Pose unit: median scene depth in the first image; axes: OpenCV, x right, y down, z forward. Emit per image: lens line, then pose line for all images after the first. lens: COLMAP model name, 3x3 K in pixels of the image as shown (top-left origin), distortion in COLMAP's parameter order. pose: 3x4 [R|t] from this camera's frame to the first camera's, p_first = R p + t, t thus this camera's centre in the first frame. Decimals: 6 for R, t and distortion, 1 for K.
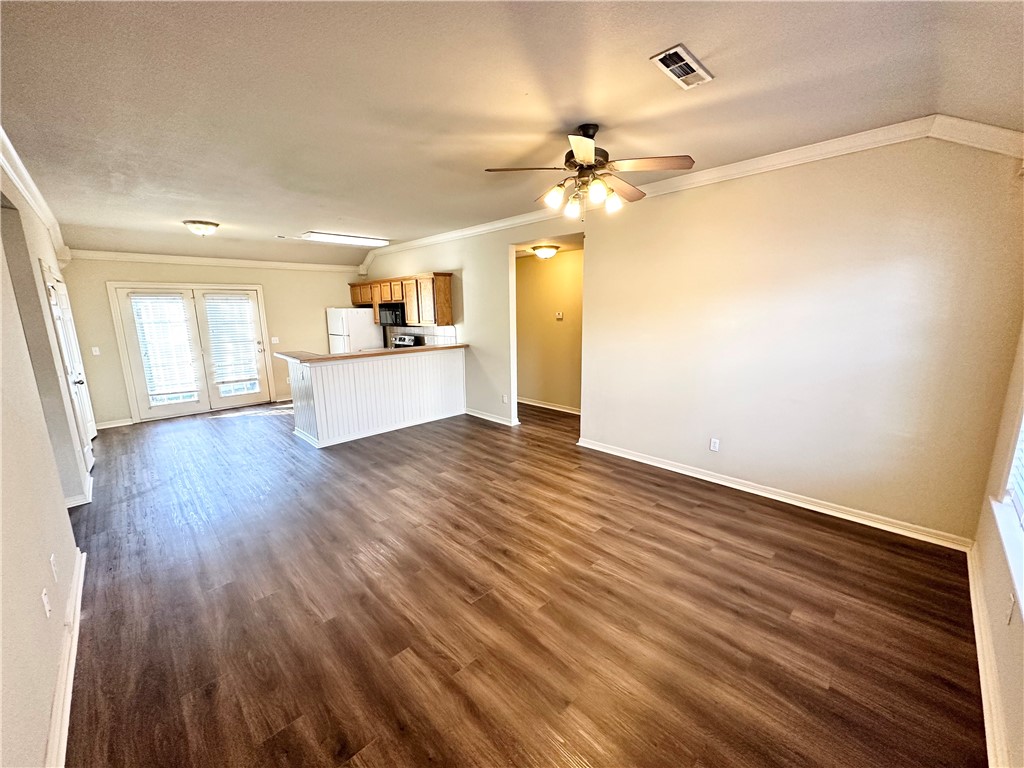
lens RADIAL K [[405.9, 0, 510.7], [0, 405.9, 384.3], [0, 0, 1]] dist [-0.000994, -0.000157]
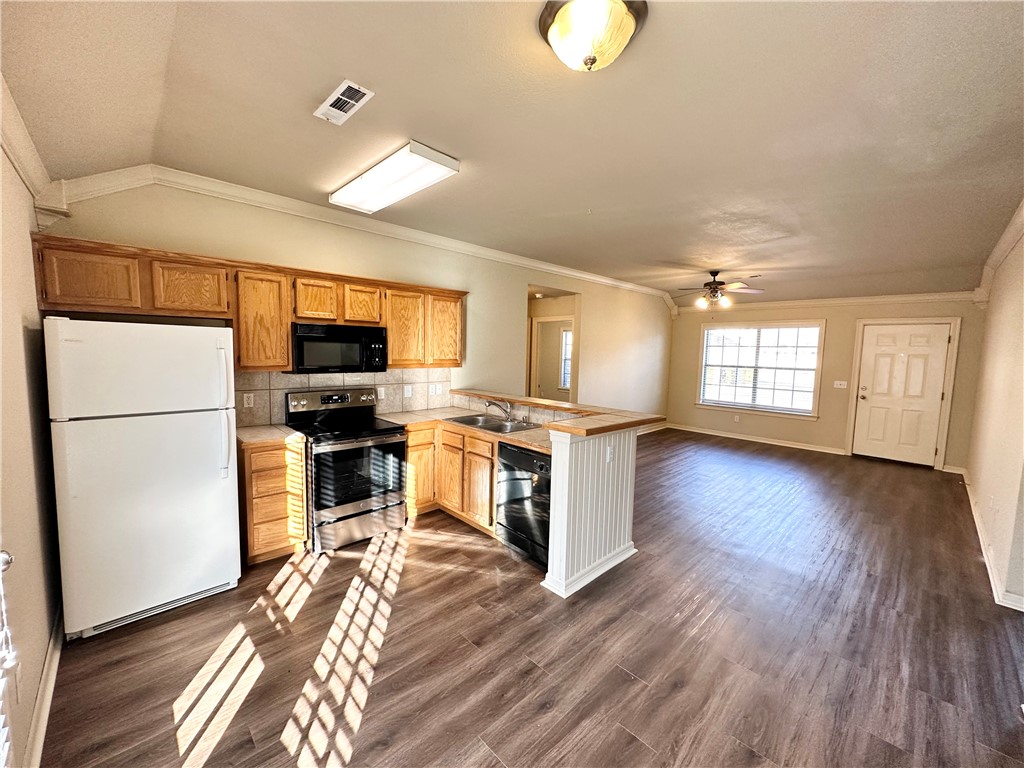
lens RADIAL K [[405.9, 0, 510.7], [0, 405.9, 384.3], [0, 0, 1]] dist [-0.000994, -0.000157]
pose [[0.006782, -0.074381, 0.997207, -1.005064], [0.160535, 0.984376, 0.072332, -0.171618], [-0.987007, 0.159596, 0.018617, 1.034694]]
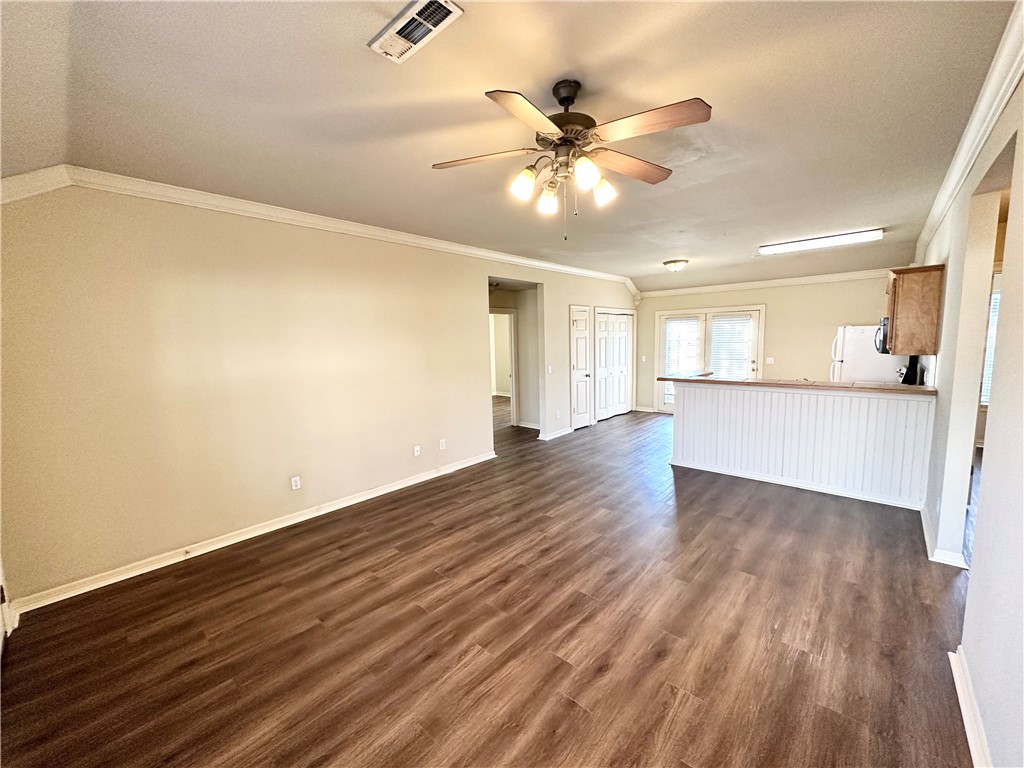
lens RADIAL K [[406.2, 0, 511.0], [0, 406.2, 383.8], [0, 0, 1]] dist [-0.001043, 0.000146]
pose [[0.062170, 0.124737, -0.990240, 0.458019], [-0.161604, 0.980325, 0.113343, -0.086833], [0.984895, 0.152980, 0.081105, 0.438171]]
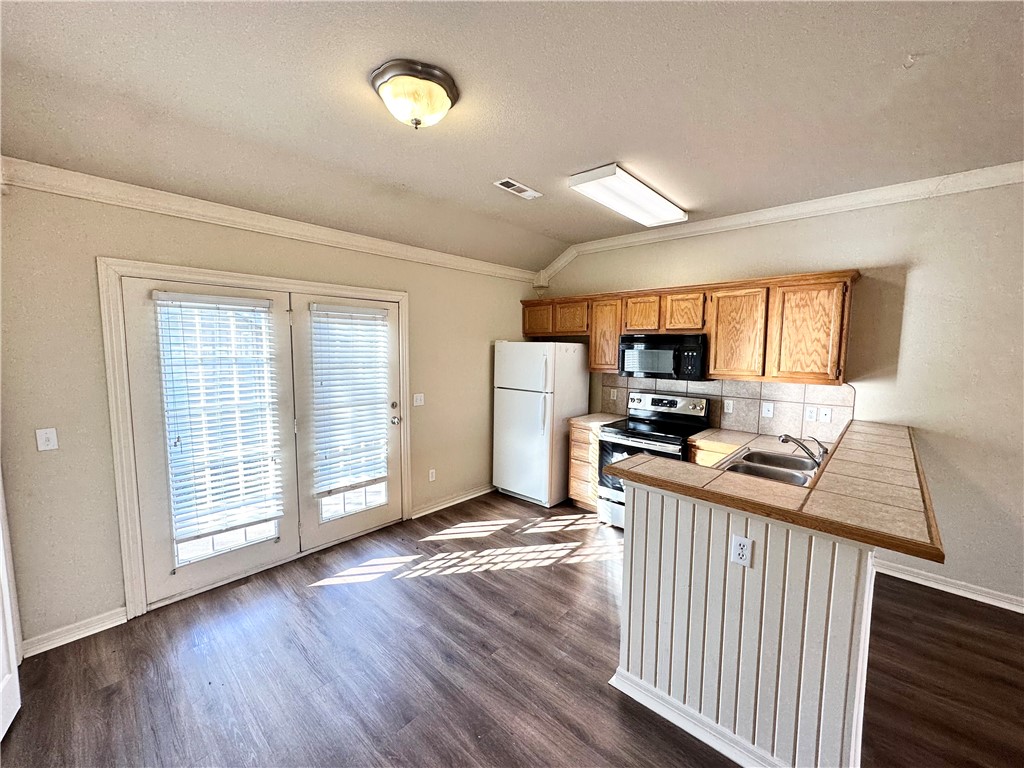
lens RADIAL K [[406.2, 0, 511.0], [0, 406.2, 383.8], [0, 0, 1]] dist [-0.001043, 0.000146]
pose [[0.998326, 0.019810, 0.054335, -0.661109], [-0.014725, 0.995610, -0.092434, -0.110586], [-0.055928, 0.091479, 0.994235, 0.641395]]
